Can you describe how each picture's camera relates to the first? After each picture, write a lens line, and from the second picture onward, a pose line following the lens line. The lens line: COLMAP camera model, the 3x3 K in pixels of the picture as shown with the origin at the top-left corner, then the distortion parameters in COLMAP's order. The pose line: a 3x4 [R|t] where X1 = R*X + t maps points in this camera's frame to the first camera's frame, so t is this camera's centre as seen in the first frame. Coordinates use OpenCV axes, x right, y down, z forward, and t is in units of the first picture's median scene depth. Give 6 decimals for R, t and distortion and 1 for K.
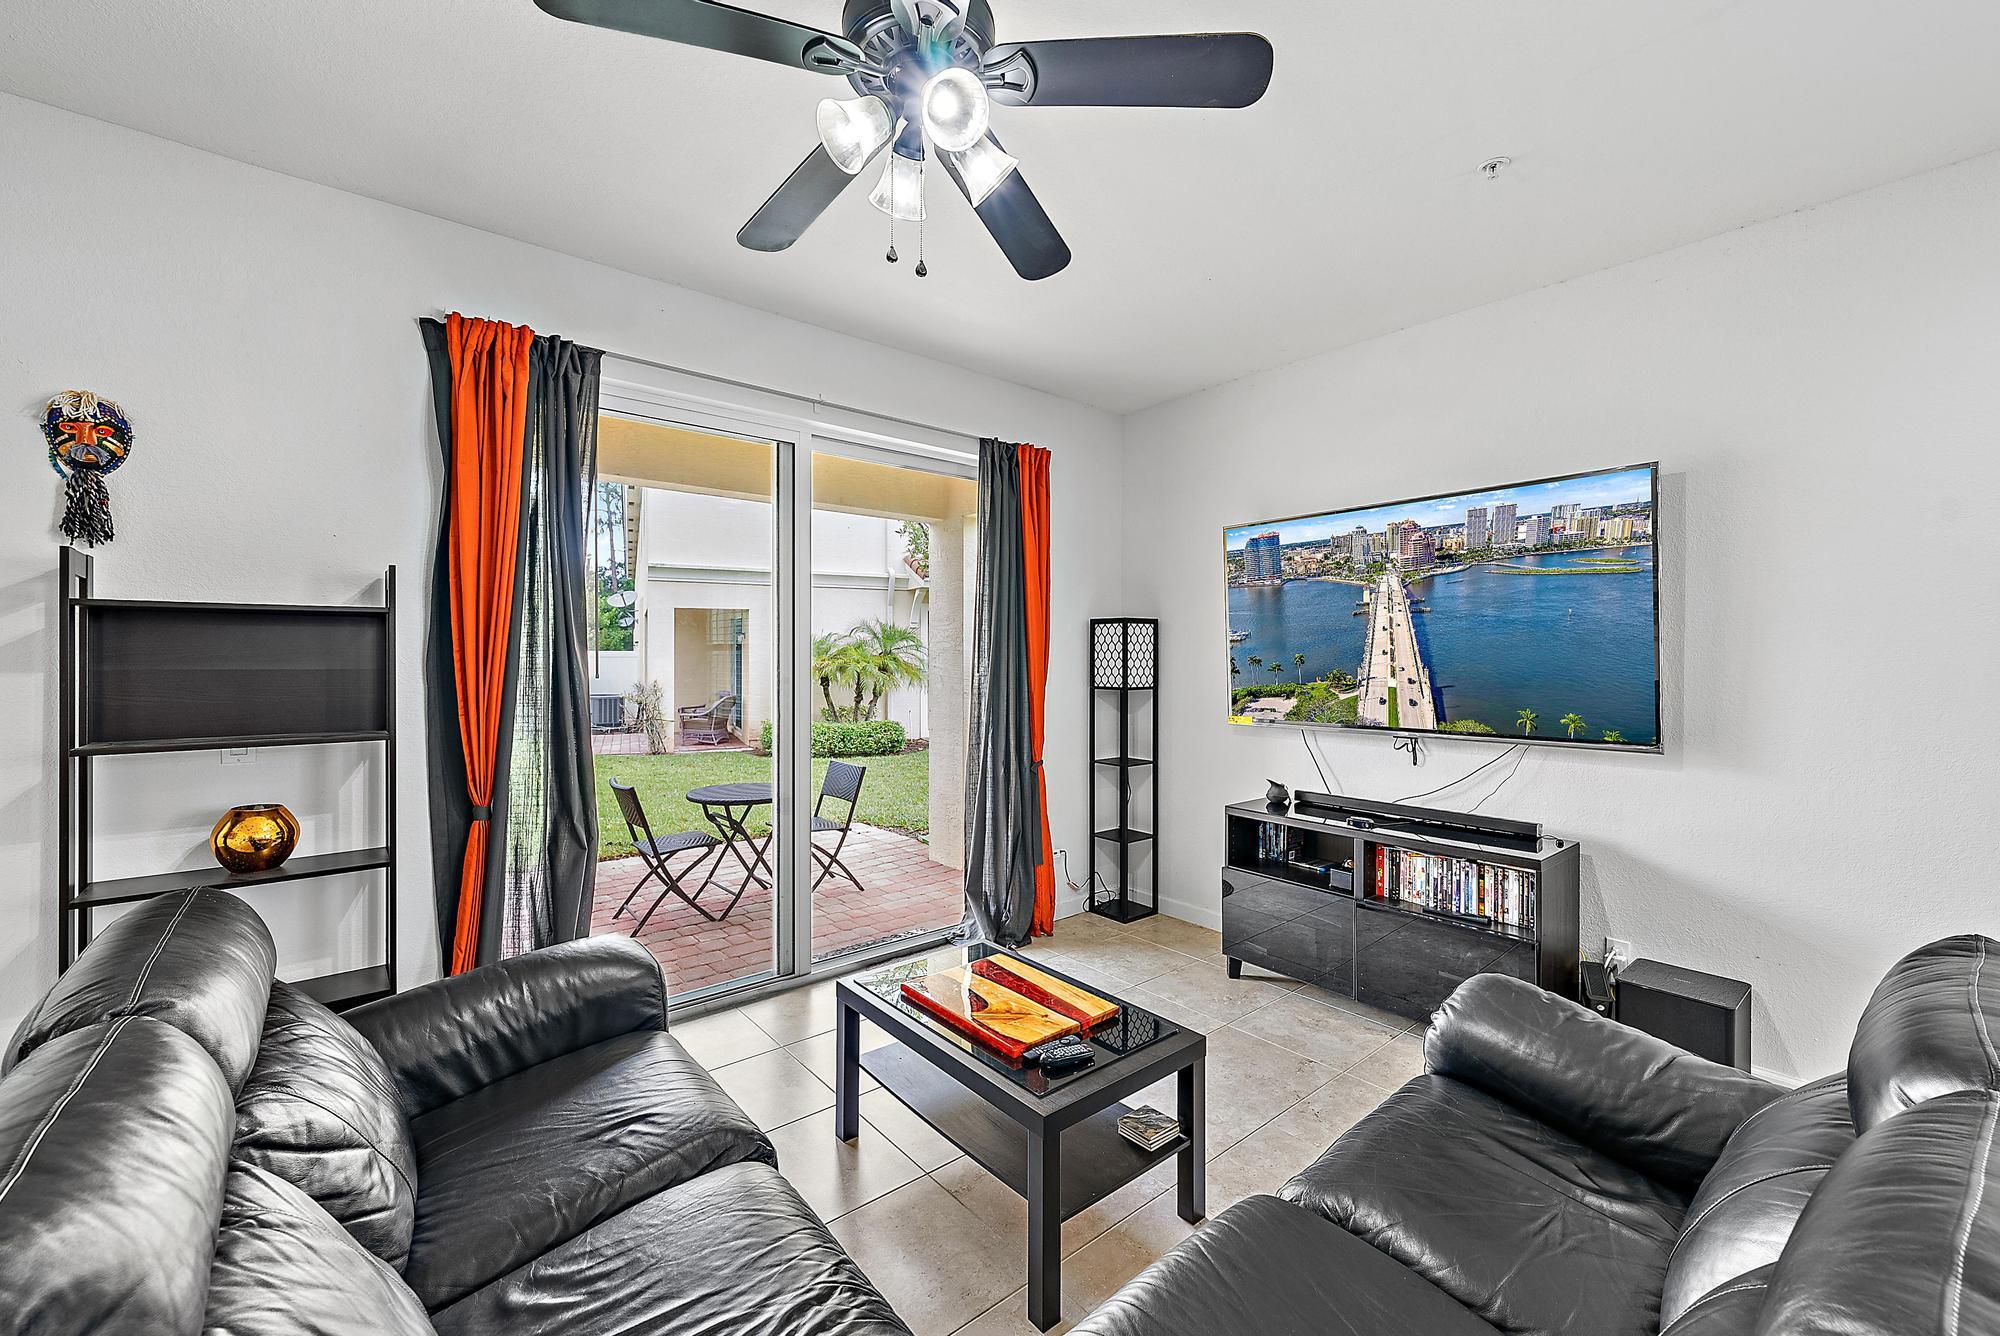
lens RADIAL K [[785.0, 0, 1000.0], [0, 785.0, 662.3], [0, 0, 1]] dist [-0.000943, -0.000284]
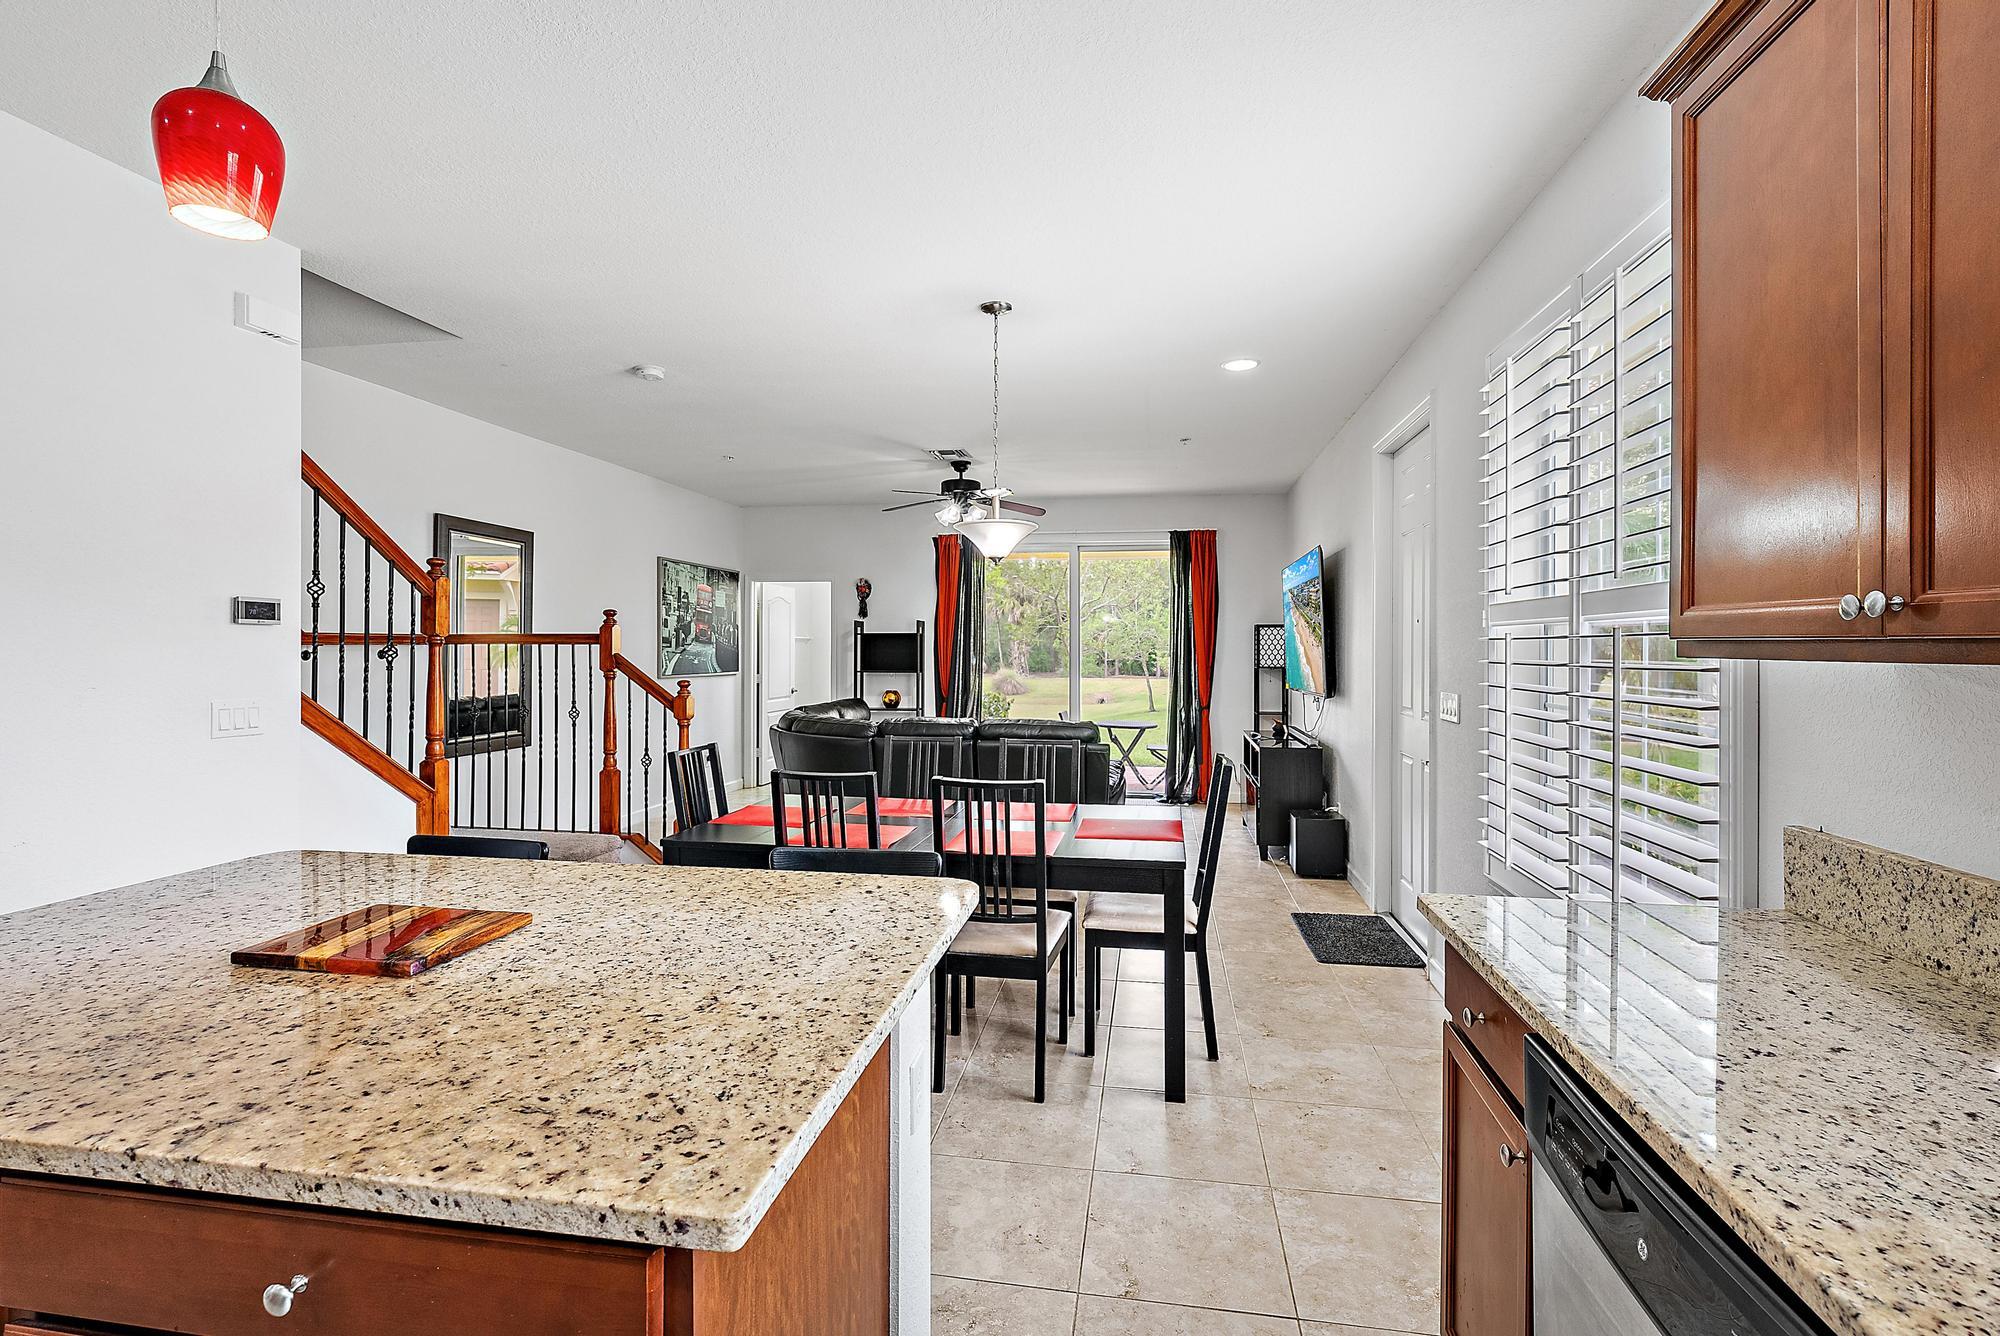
lens RADIAL K [[896.0, 0, 1001.1], [0, 896.0, 648.6], [0, 0, 1]] dist [0.001071, -0.000192]
pose [[0.649406, -0.001851, -0.760440, 2.269466], [-0.005412, 0.999960, -0.007056, 0.018818], [0.760423, 0.008698, 0.649370, -1.155107]]
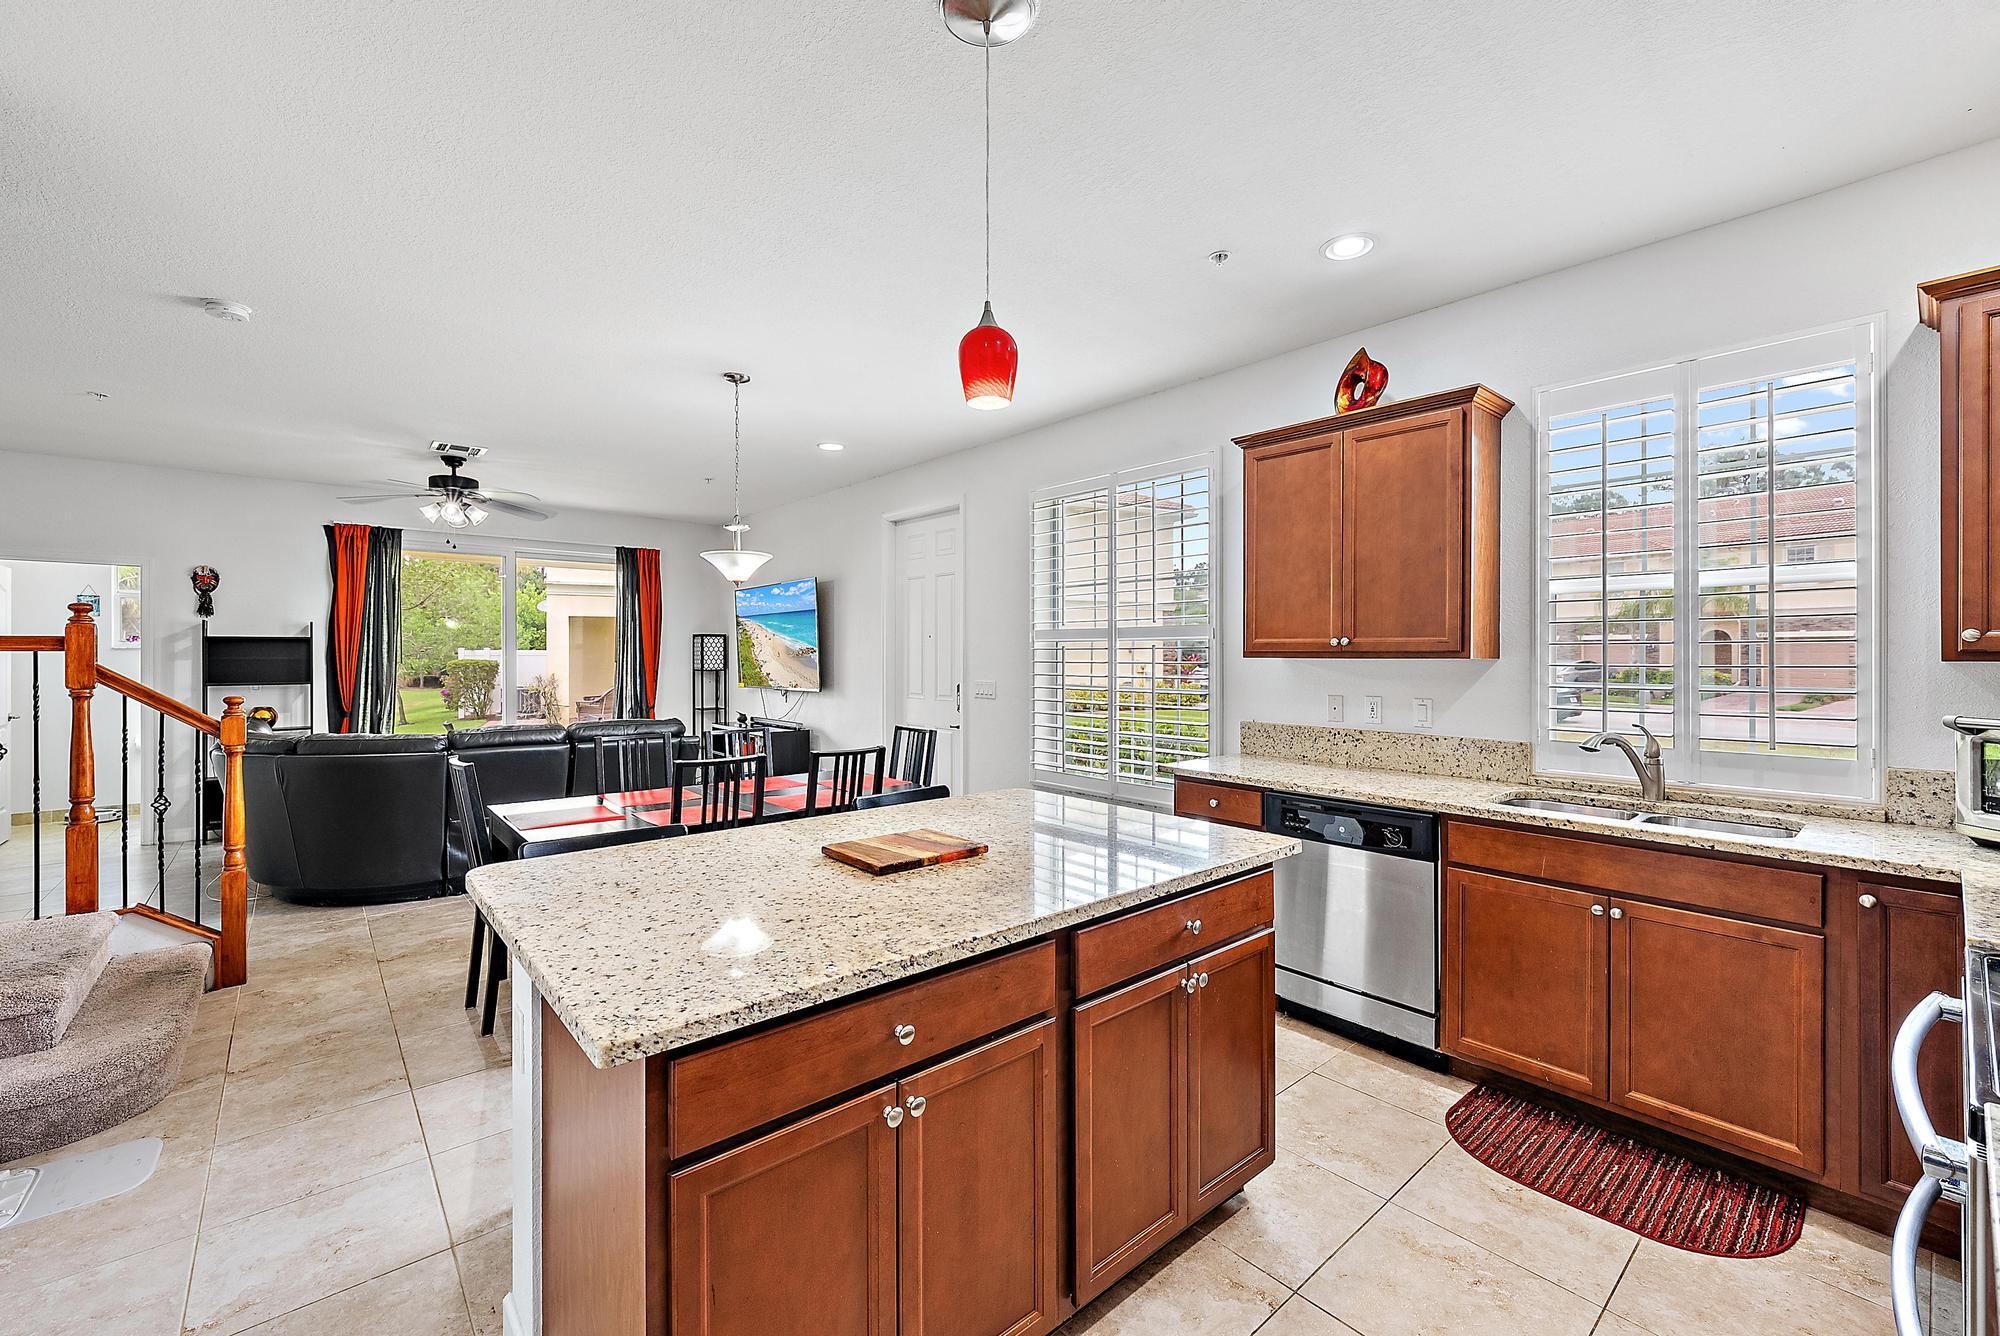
lens RADIAL K [[820.2, 0, 1008.3], [0, 820.2, 659.1], [0, 0, 1]] dist [0.002164, -0.000559]
pose [[0.999766, -0.003371, 0.021359, 1.605323], [0.003394, 0.999994, -0.001015, 0.019941], [-0.021355, 0.001088, 0.999771, -1.933348]]
